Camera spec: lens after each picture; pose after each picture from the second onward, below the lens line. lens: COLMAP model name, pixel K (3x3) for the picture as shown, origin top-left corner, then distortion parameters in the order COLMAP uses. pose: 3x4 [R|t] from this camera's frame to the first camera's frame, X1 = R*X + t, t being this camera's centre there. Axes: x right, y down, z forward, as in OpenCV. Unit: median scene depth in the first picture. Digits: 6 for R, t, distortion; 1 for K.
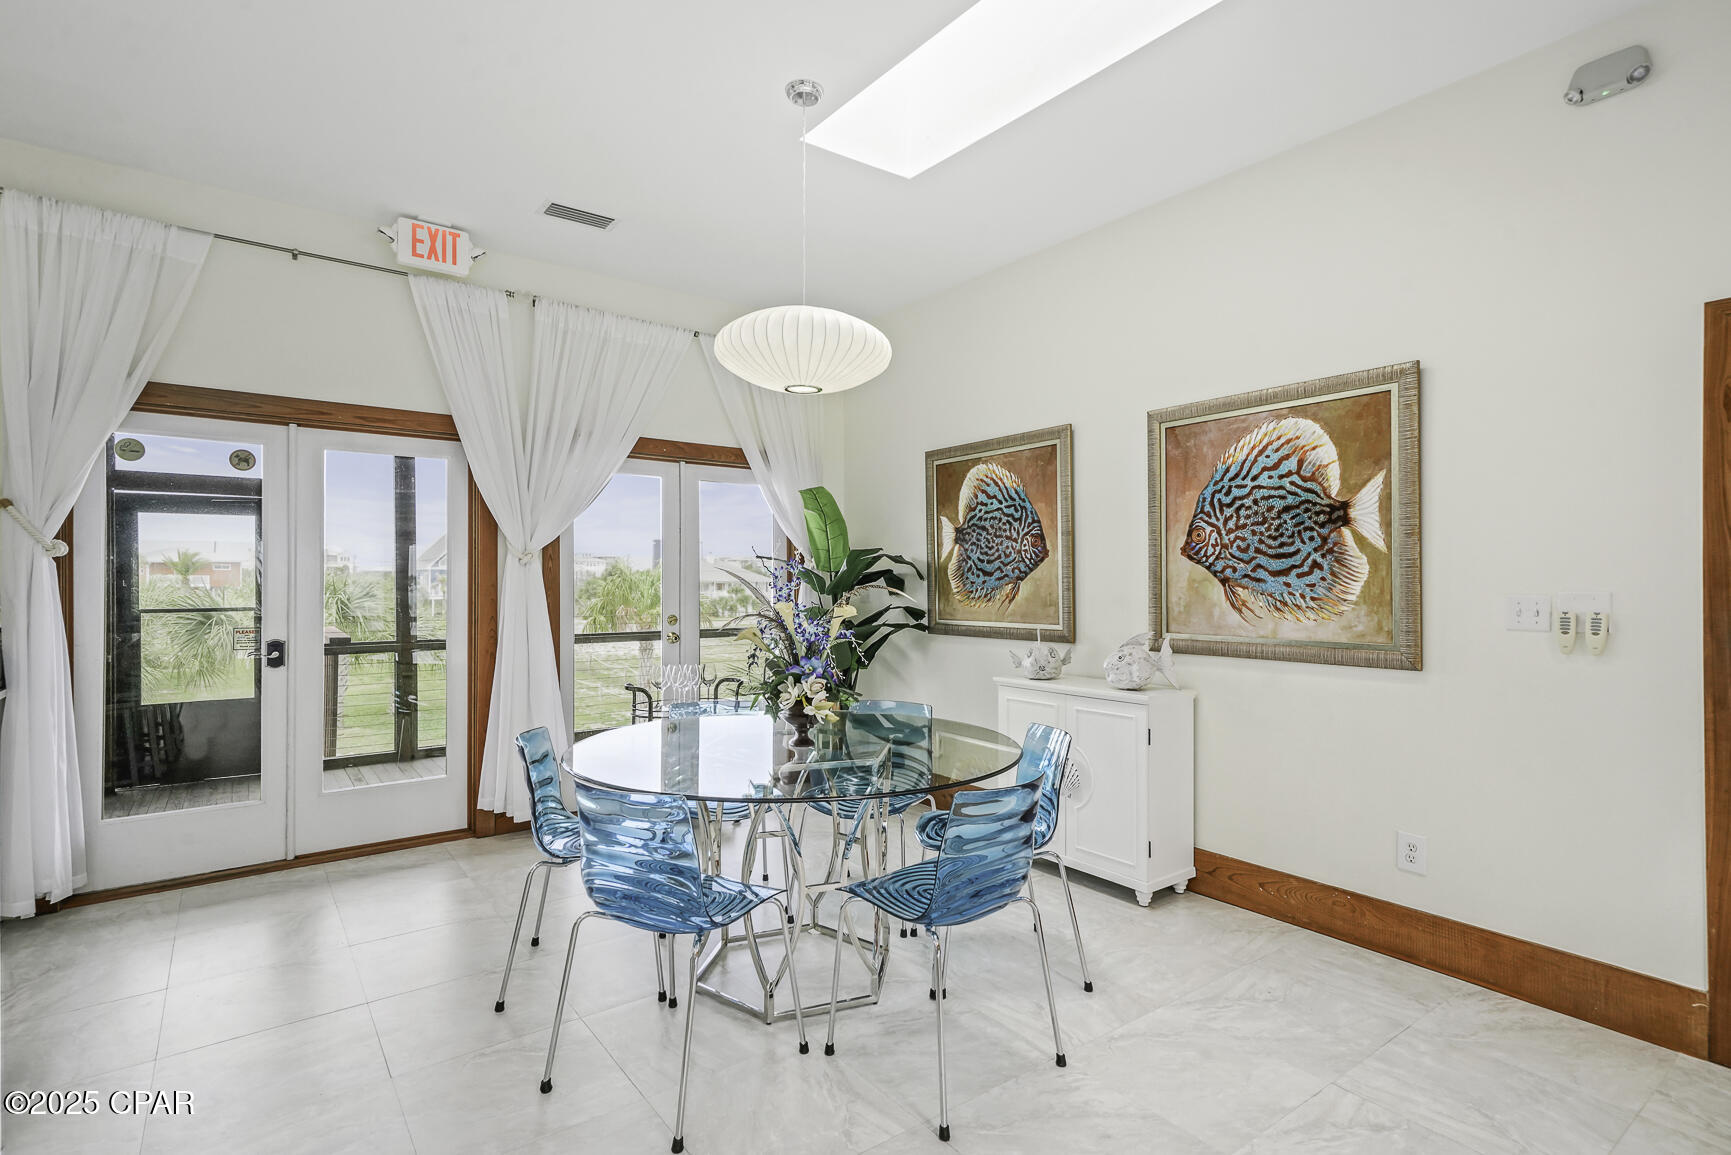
lens RADIAL K [[857.7, 0, 862.0], [0, 857.7, 580.8], [0, 0, 1]] dist [0.019090, 0.001353]
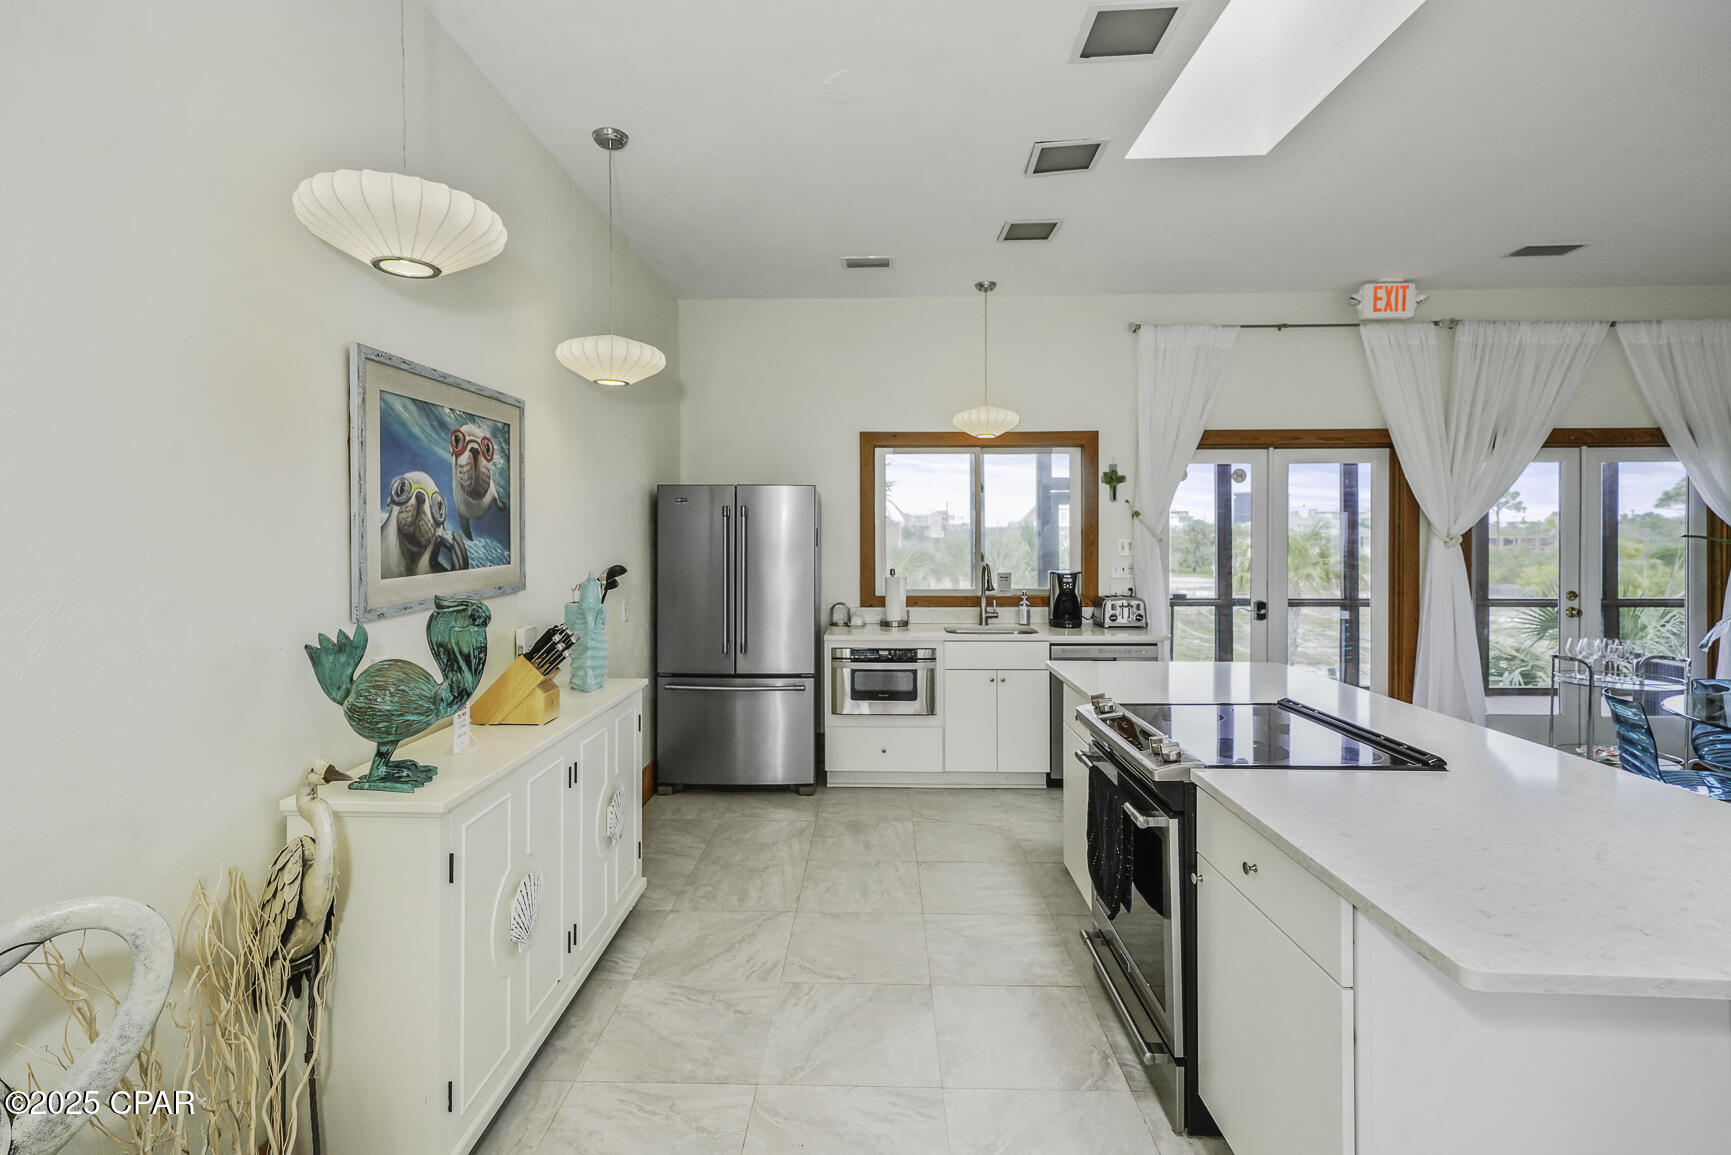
lens RADIAL K [[801.7, 0, 829.4], [0, 801.7, 541.5], [0, 0, 1]] dist [0.009036, 0.001257]
pose [[0.775763, 0.001471, -0.631023, -0.442316], [0.004440, 0.999960, 0.007791, -0.047869], [0.631009, -0.008846, 0.775725, -0.525749]]
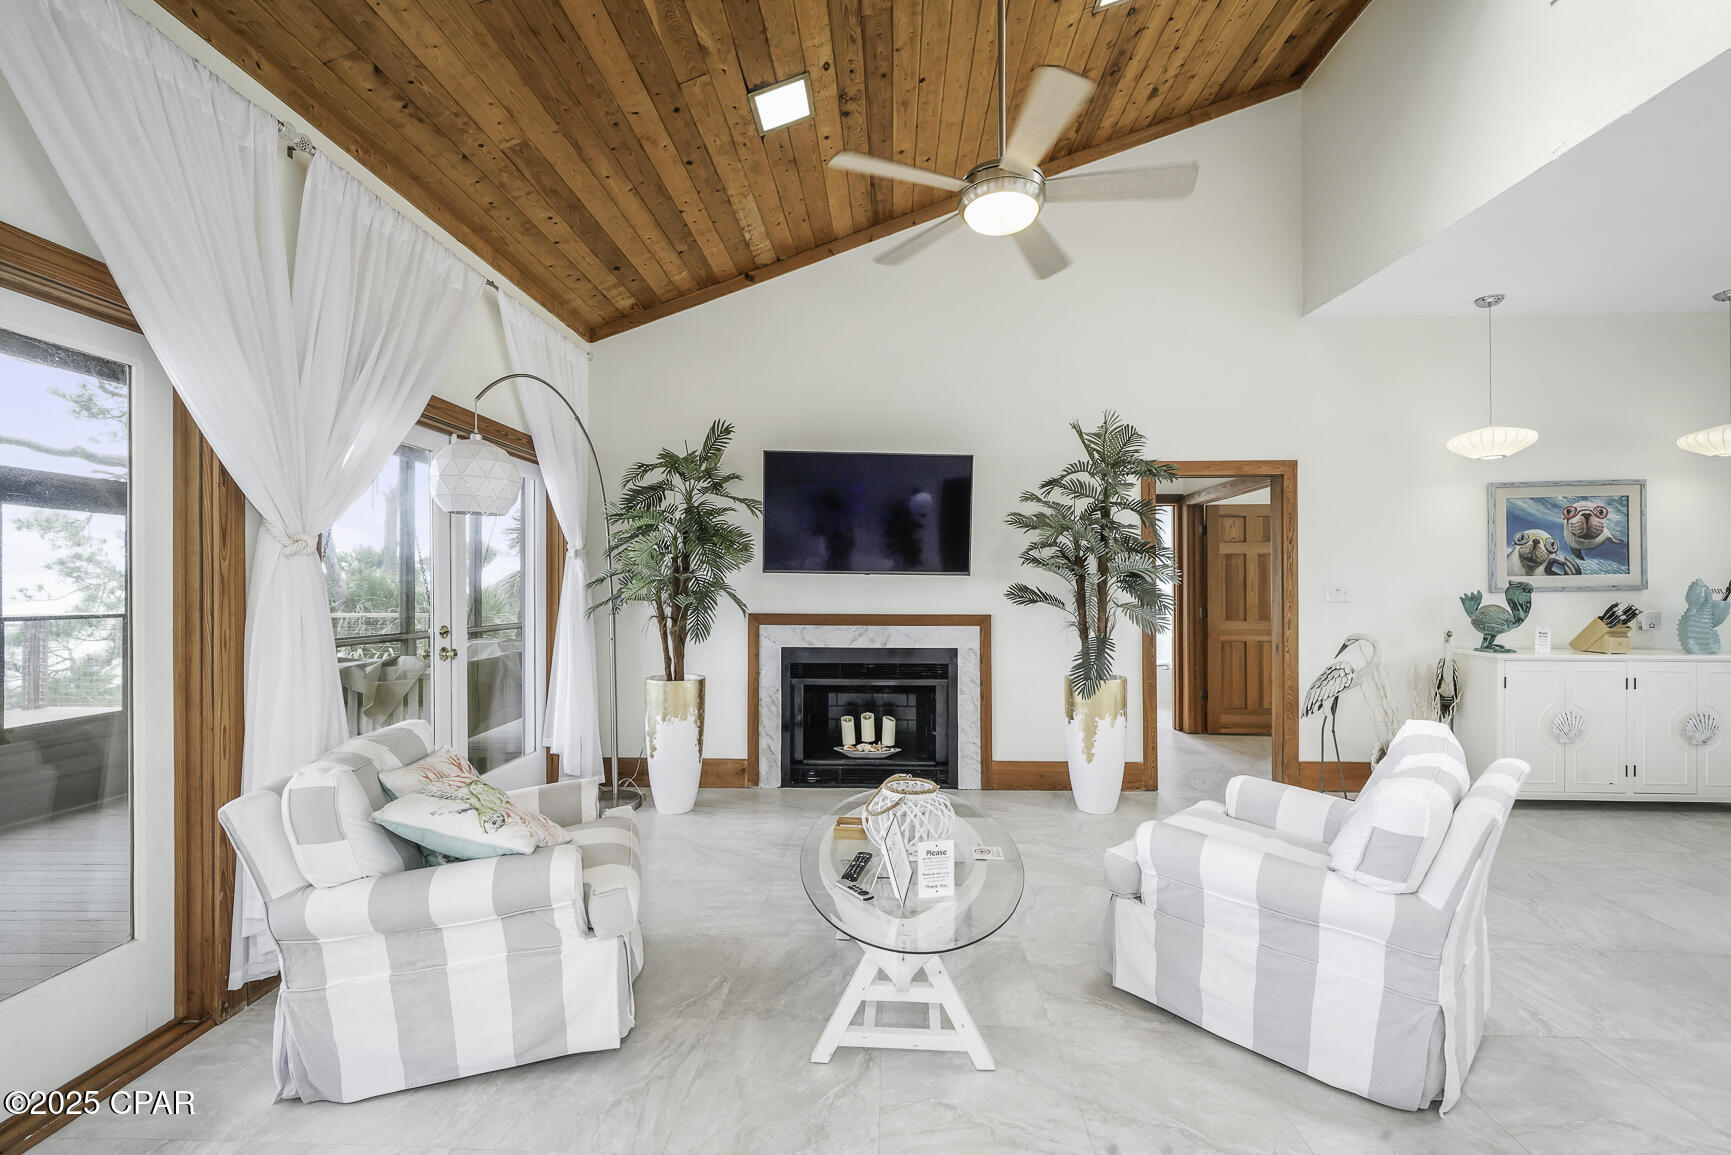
lens RADIAL K [[691.4, 0, 875.4], [0, 691.4, 591.3], [0, 0, 1]] dist [-0.010794, 0.002456]
pose [[-0.627146, 0.003487, -0.778894, 0.597534], [0.003672, 0.999992, 0.001520, 0.004090], [0.778893, -0.001907, -0.627154, -0.384710]]
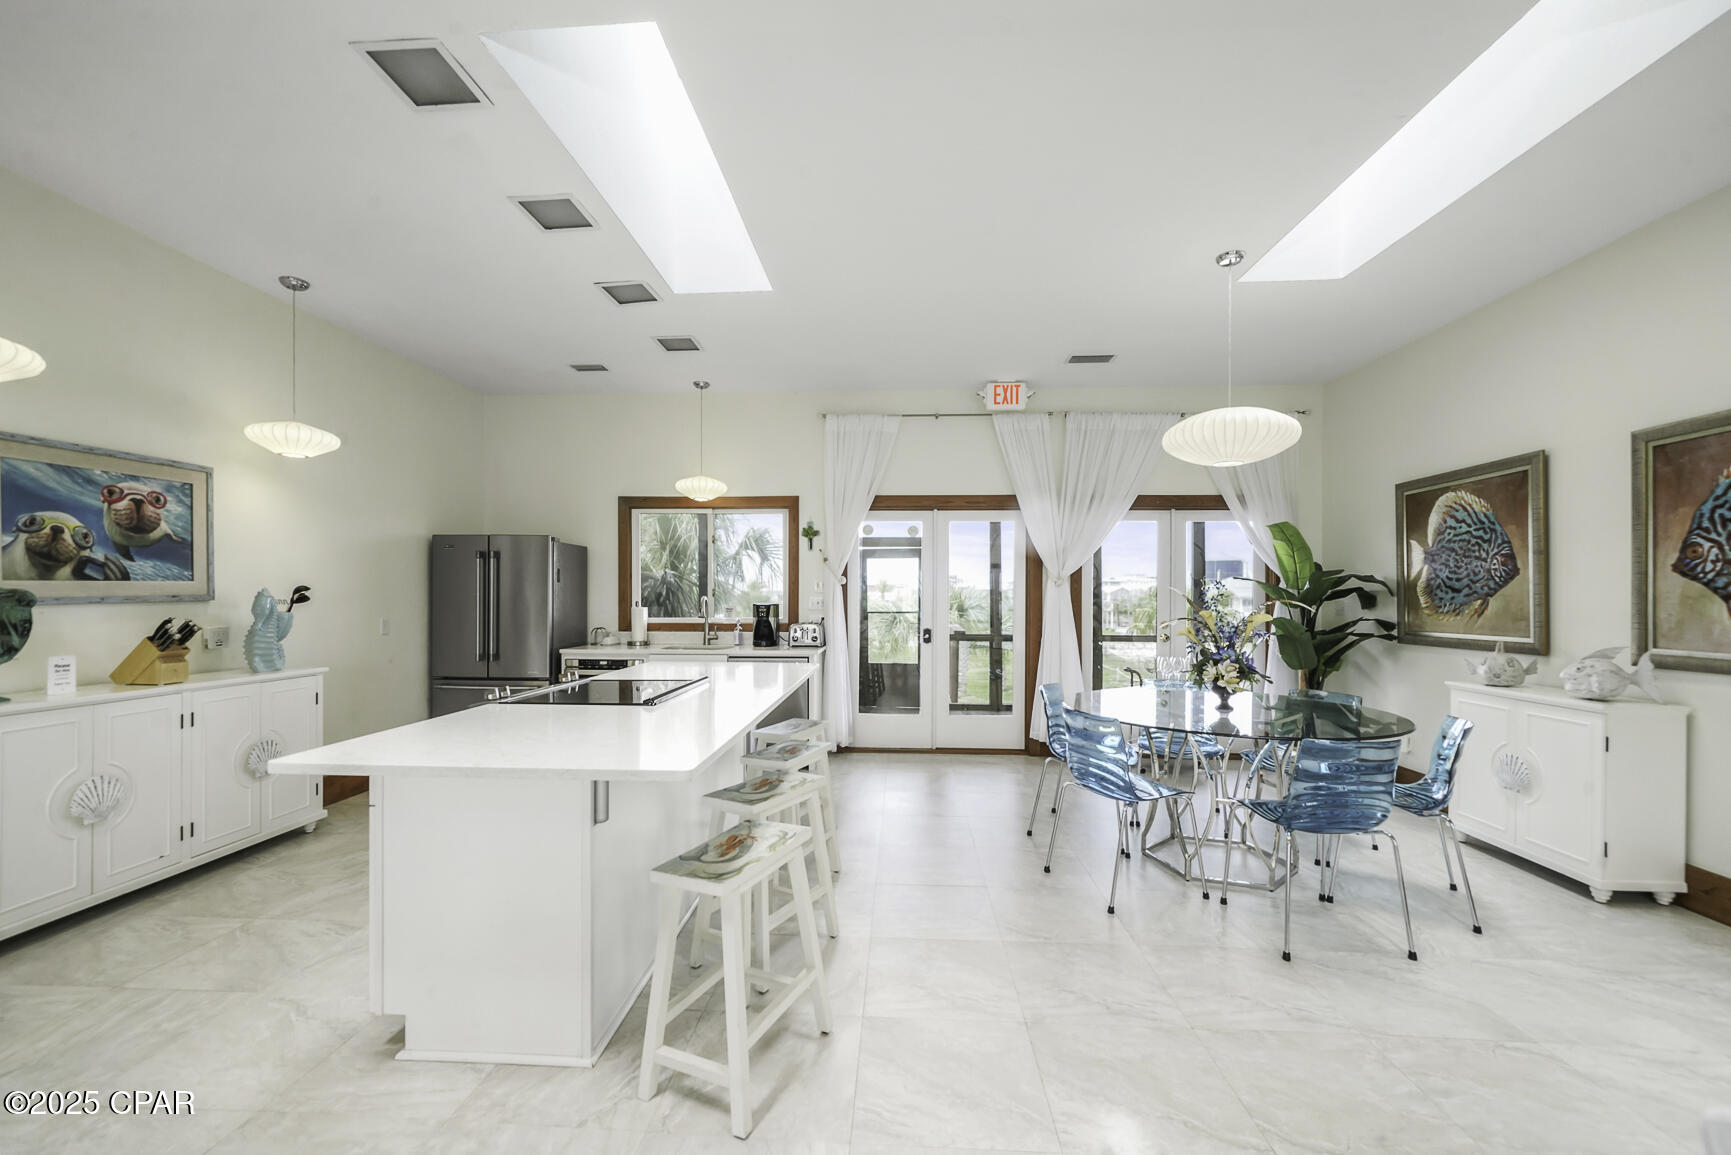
lens RADIAL K [[691.4, 0, 849.5], [0, 691.4, 597.7], [0, 0, 1]] dist [-0.010794, 0.002456]
pose [[0.758648, 0.002488, -0.651496, 0.165378], [-0.001524, 0.999997, 0.002044, 0.000427], [0.651499, -0.000558, 0.758649, -0.237085]]
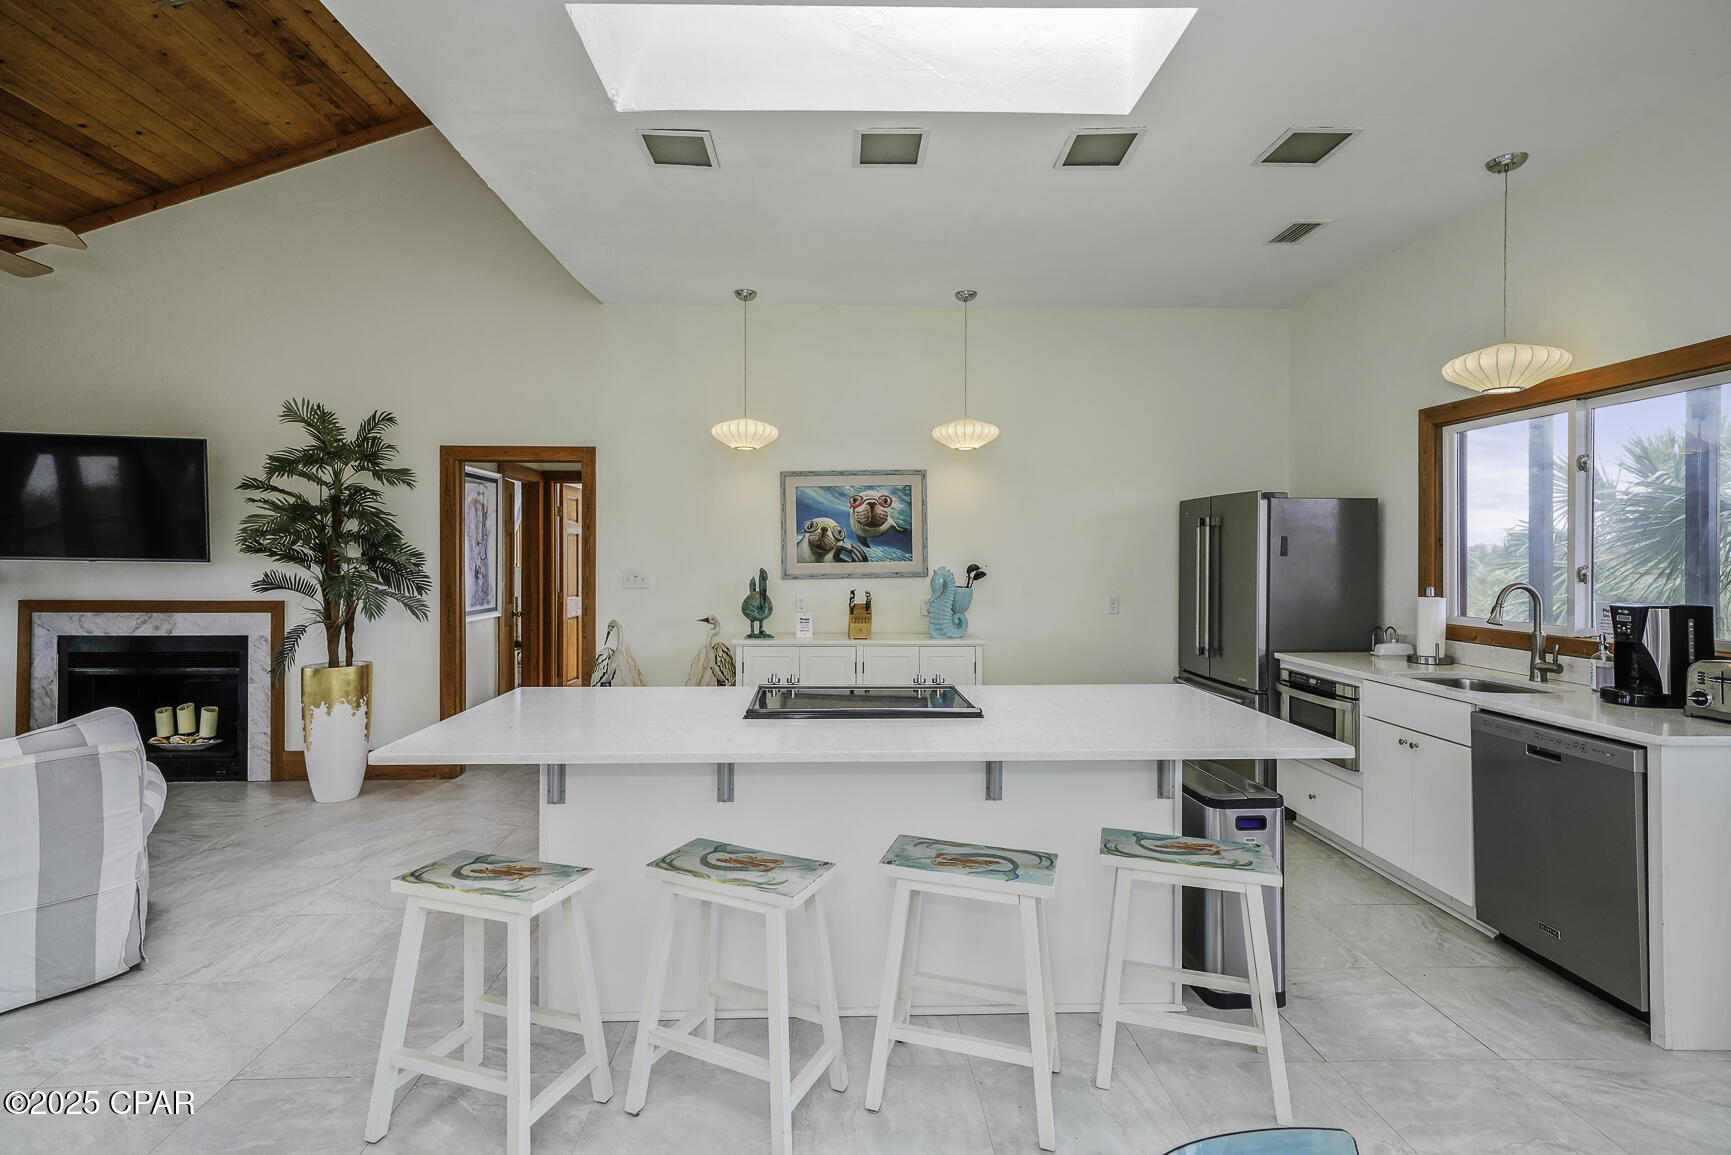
lens RADIAL K [[801.7, 0, 859.3], [0, 801.7, 557.1], [0, 0, 1]] dist [0.009036, 0.001257]
pose [[-0.570084, 0.000441, -0.821587, 0.068471], [0.000469, 1.000000, 0.000211, -0.028087], [0.821586, -0.000265, -0.570084, 0.657133]]
